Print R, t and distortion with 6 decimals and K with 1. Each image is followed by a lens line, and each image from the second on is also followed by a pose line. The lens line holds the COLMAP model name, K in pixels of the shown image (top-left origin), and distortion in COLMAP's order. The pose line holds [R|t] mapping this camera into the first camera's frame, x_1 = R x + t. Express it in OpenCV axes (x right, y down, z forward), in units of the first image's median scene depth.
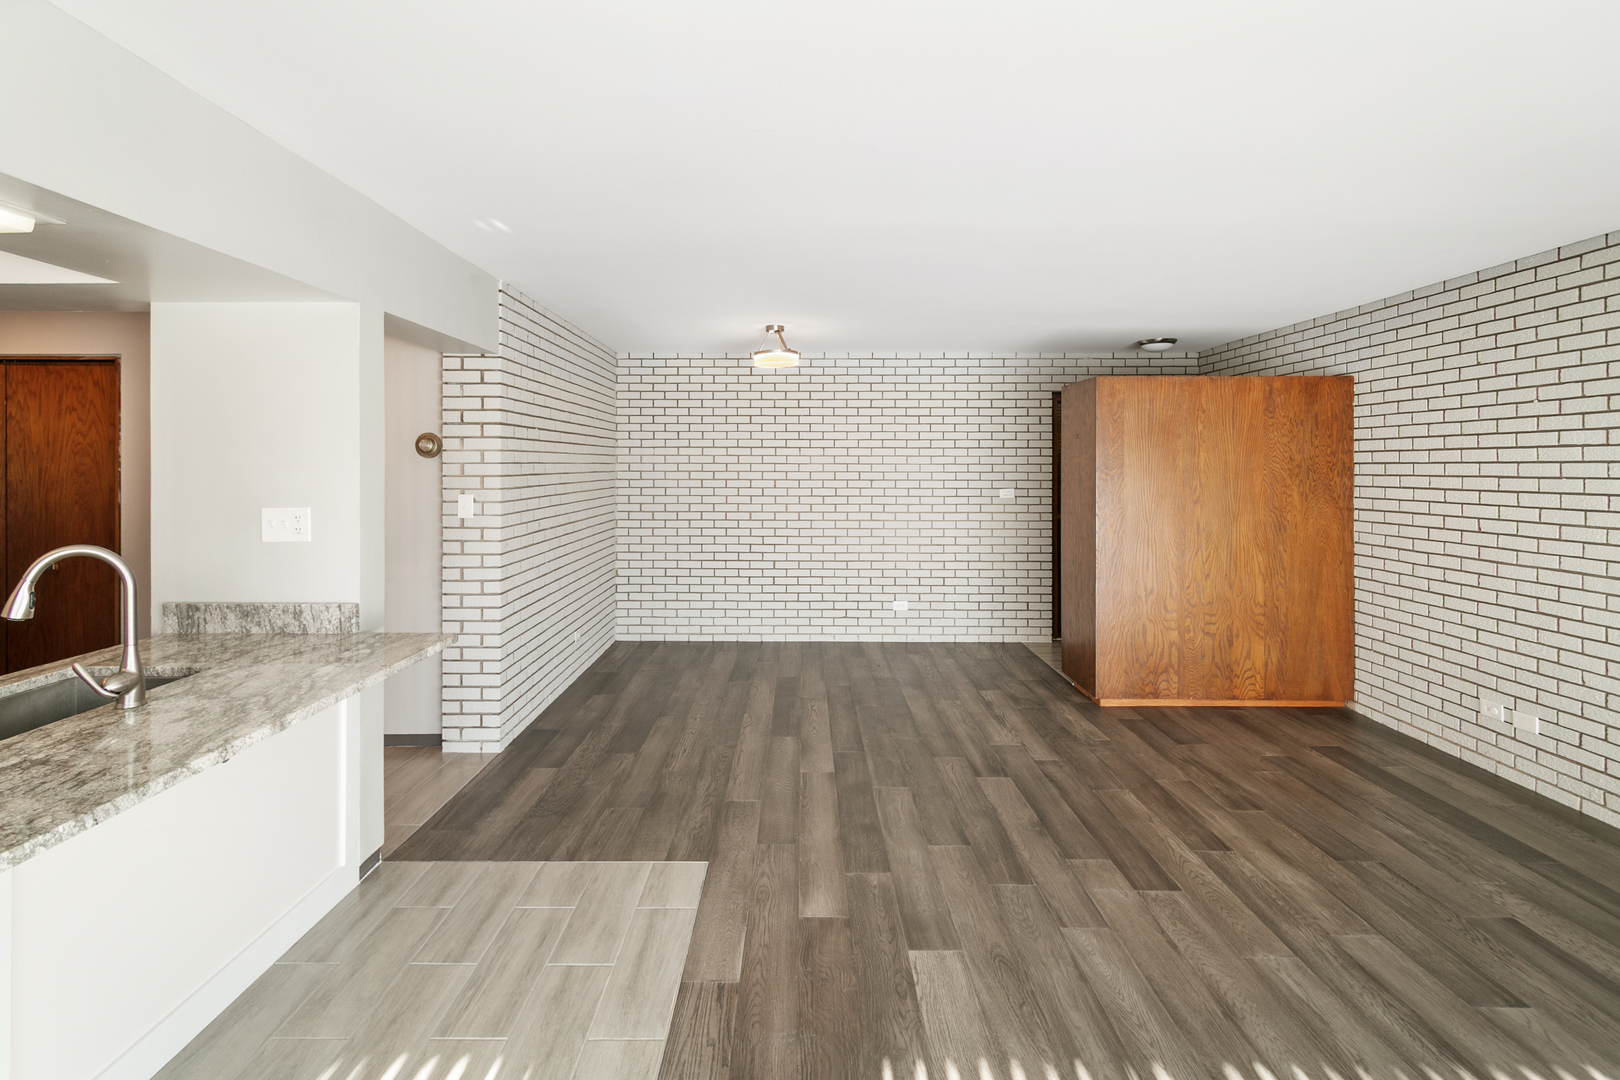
lens RADIAL K [[785.1, 0, 800.1], [0, 785.1, 477.3], [0, 0, 1]] dist [0.010867, -0.001103]
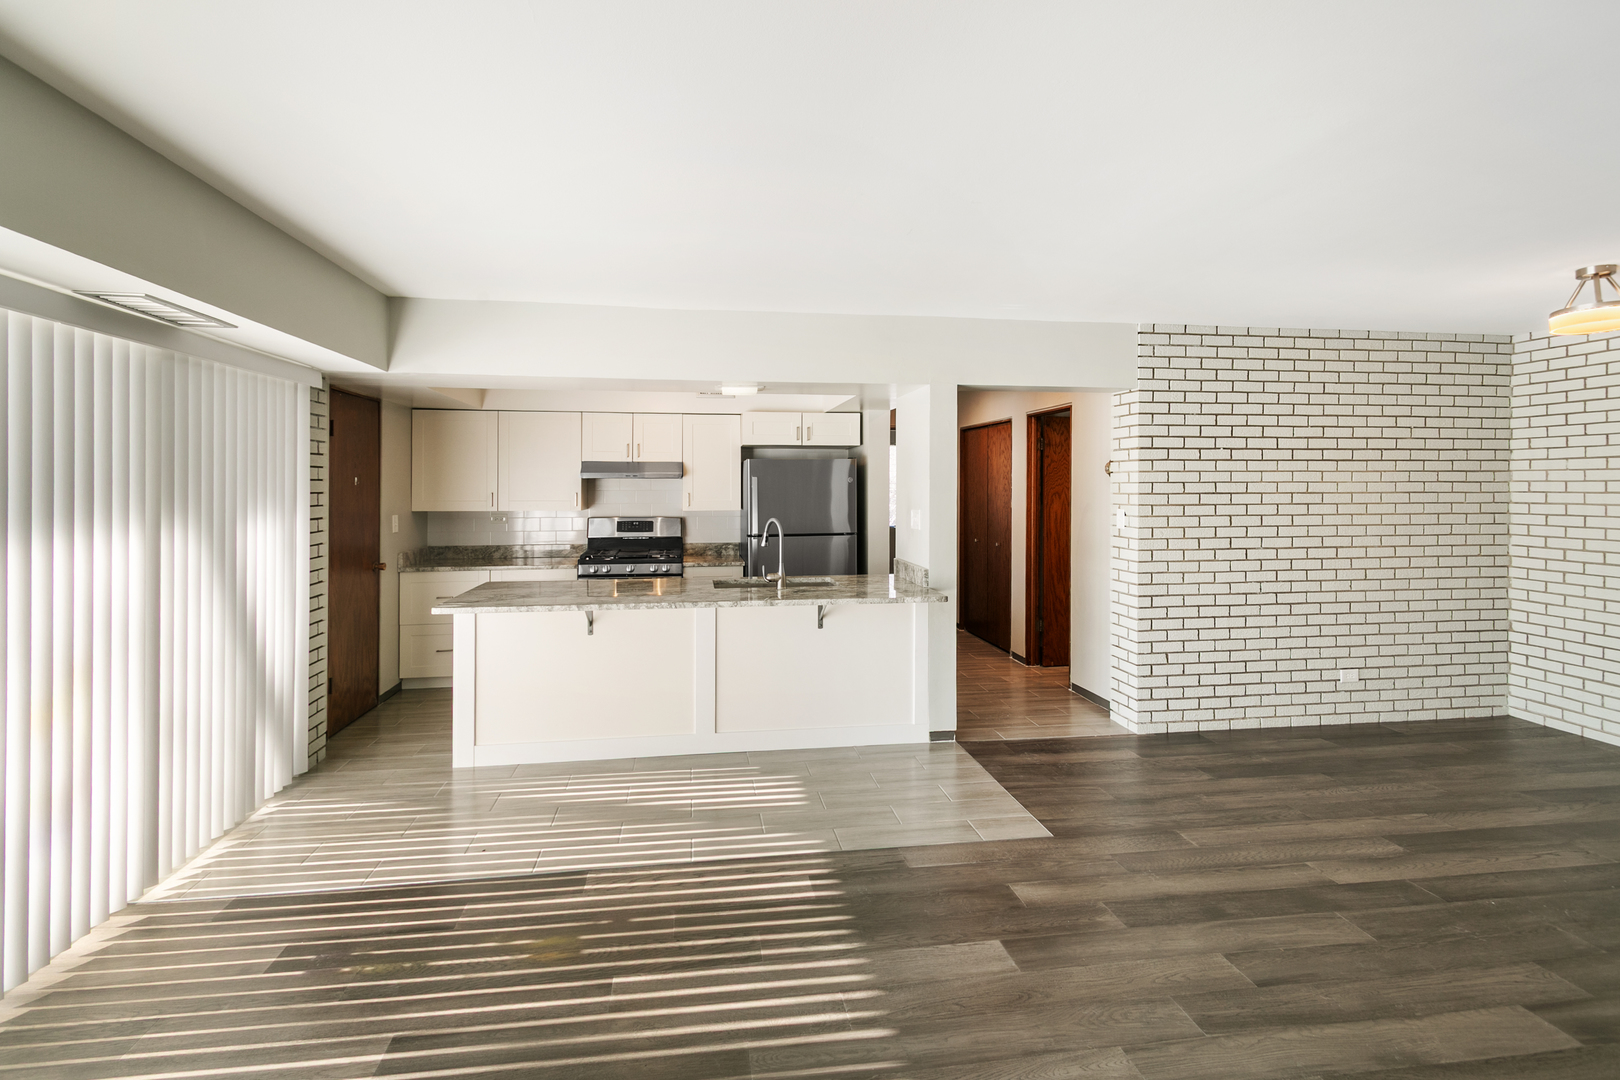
lens RADIAL K [[785.1, 0, 800.1], [0, 785.1, 477.3], [0, 0, 1]] dist [0.010867, -0.001103]
pose [[0.143642, -0.013443, -0.989538, 1.005382], [-0.014656, 0.999769, -0.015710, 0.000281], [0.989521, 0.016760, 0.143412, 0.500833]]
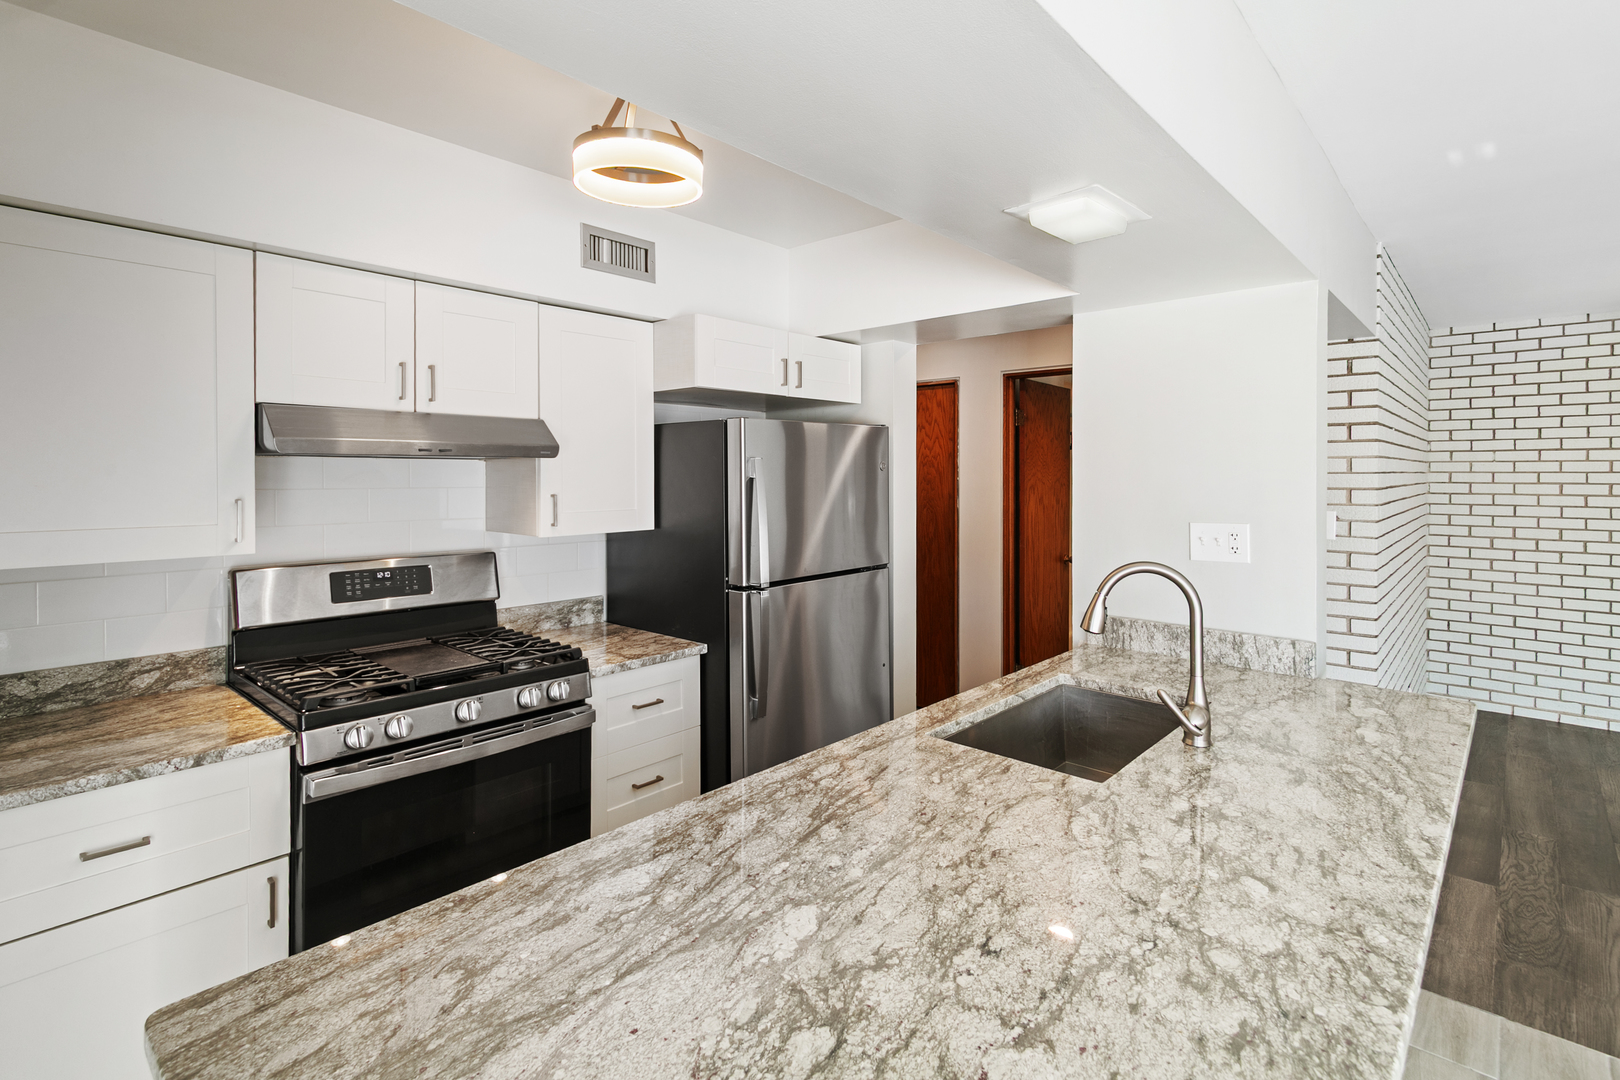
lens RADIAL K [[785.1, 0, 800.1], [0, 785.1, 477.3], [0, 0, 1]] dist [0.010867, -0.001103]
pose [[0.739804, 0.003565, -0.672813, -0.399089], [-0.011061, 0.999915, -0.006864, -0.001871], [0.672731, 0.012520, 0.739781, 0.018805]]
